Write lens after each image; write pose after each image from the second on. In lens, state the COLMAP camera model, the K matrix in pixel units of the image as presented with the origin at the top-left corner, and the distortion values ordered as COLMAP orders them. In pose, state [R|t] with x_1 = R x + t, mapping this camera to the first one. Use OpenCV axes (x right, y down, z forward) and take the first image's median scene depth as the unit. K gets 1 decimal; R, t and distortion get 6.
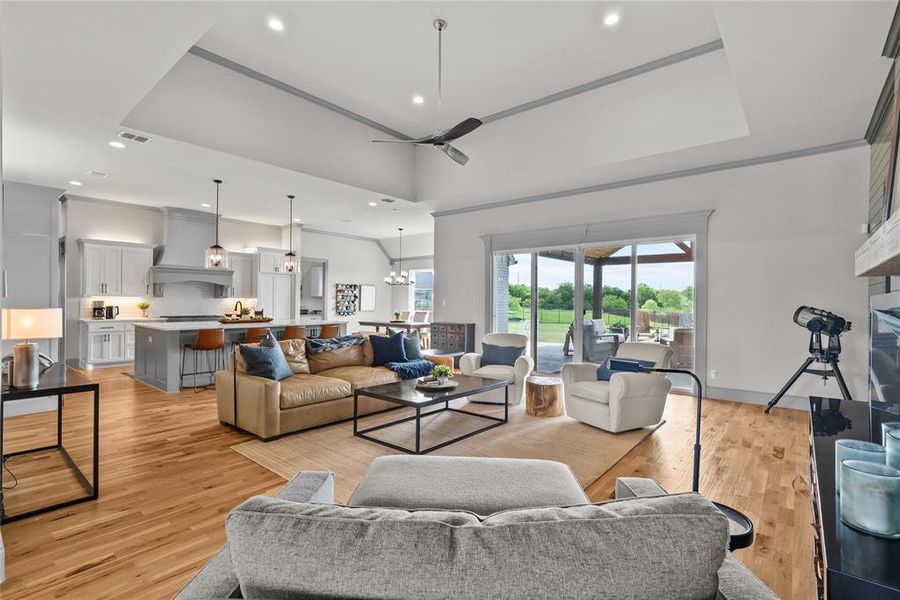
lens RADIAL K [[418.6, 0, 451.0], [0, 418.6, 304.2], [0, 0, 1]] dist [-0.005368, -0.000060]
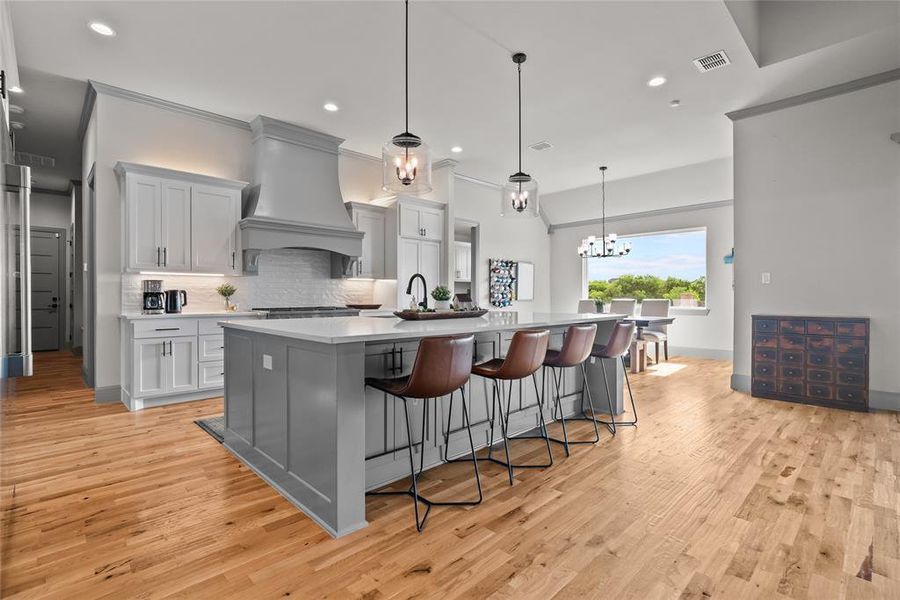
lens RADIAL K [[423.0, 0, 453.0], [0, 423.0, 300.7], [0, 0, 1]] dist [-0.017476, 0.007709]
pose [[0.995201, -0.010610, -0.097278, -0.369789], [0.010892, 0.999938, 0.002367, 0.020373], [0.097247, -0.003415, 0.995254, 0.453255]]
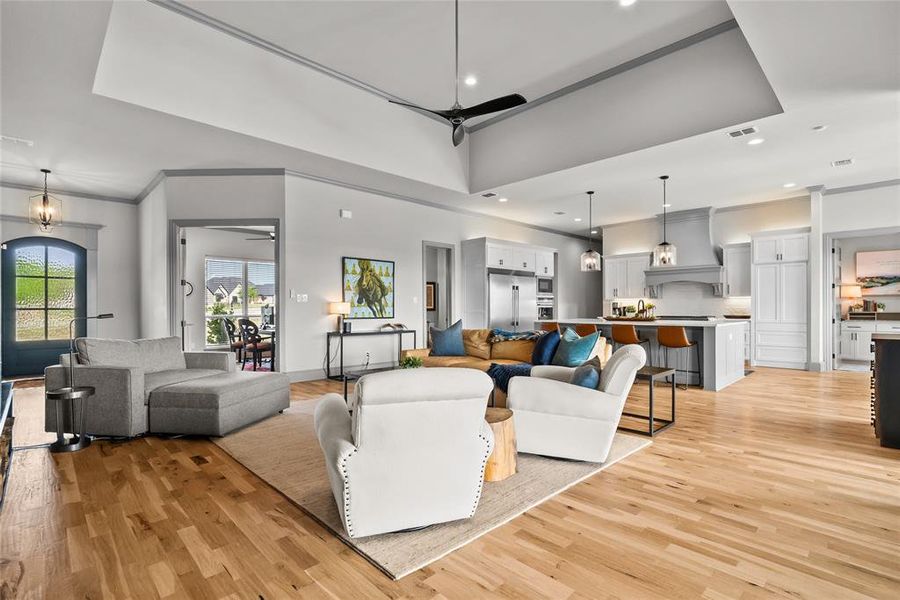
lens RADIAL K [[426.3, 0, 453.5], [0, 426.3, 305.4], [0, 0, 1]] dist [-0.005820, 0.000912]
pose [[-0.101230, -0.011257, -0.994799, 0.478747], [-0.002731, 0.999935, -0.011037, 0.016997], [0.994859, 0.001599, -0.101254, 0.585589]]
